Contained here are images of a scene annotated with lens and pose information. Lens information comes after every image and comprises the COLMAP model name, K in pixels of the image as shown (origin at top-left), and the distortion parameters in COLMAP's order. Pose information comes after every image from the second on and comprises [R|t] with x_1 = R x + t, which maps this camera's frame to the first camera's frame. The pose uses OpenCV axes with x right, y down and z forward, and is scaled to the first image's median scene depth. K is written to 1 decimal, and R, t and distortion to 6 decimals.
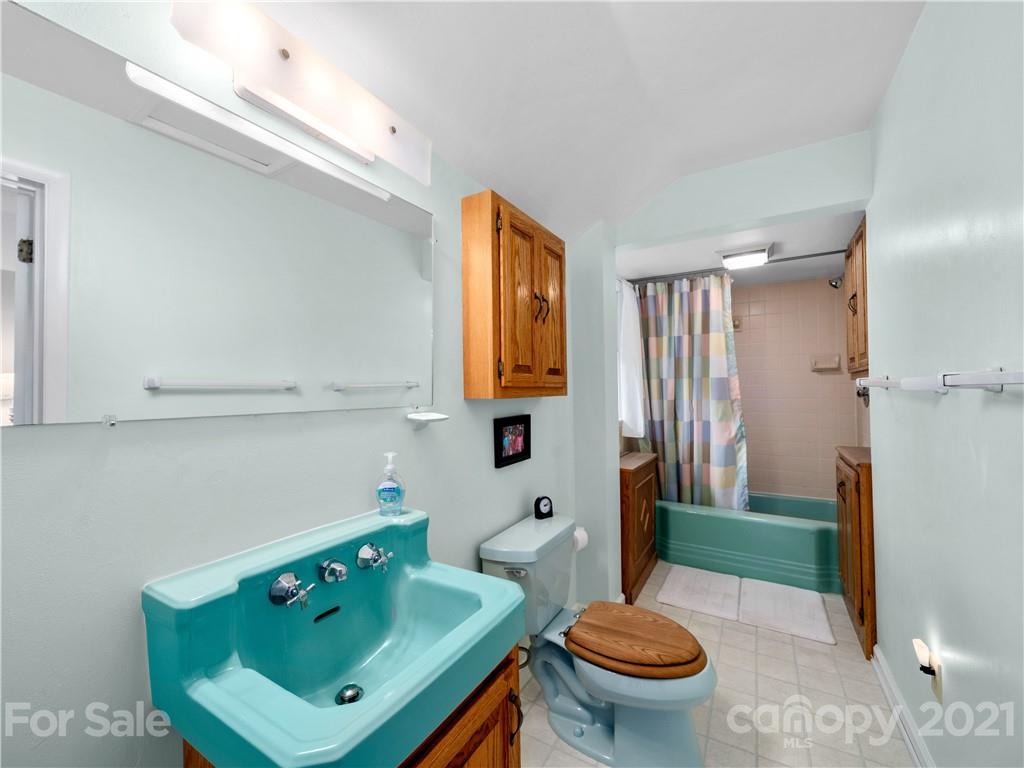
lens RADIAL K [[413.6, 0, 513.3], [0, 413.6, 386.1], [0, 0, 1]] dist [-0.001231, -0.000317]
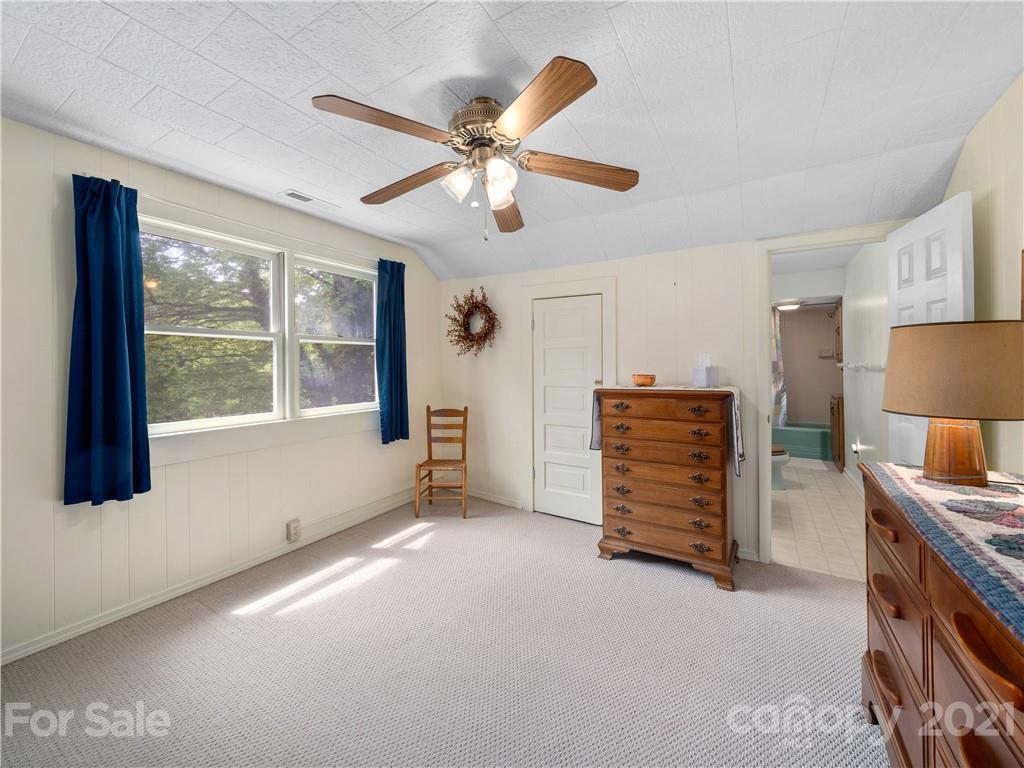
lens RADIAL K [[398.0, 0, 515.8], [0, 398.0, 363.6], [0, 0, 1]] dist [-0.006985, 0.000174]
pose [[0.999875, 0.004546, -0.015136, -0.847258], [-0.004469, 0.999977, 0.005112, -0.015678], [0.015158, -0.005044, 0.999872, -1.116041]]
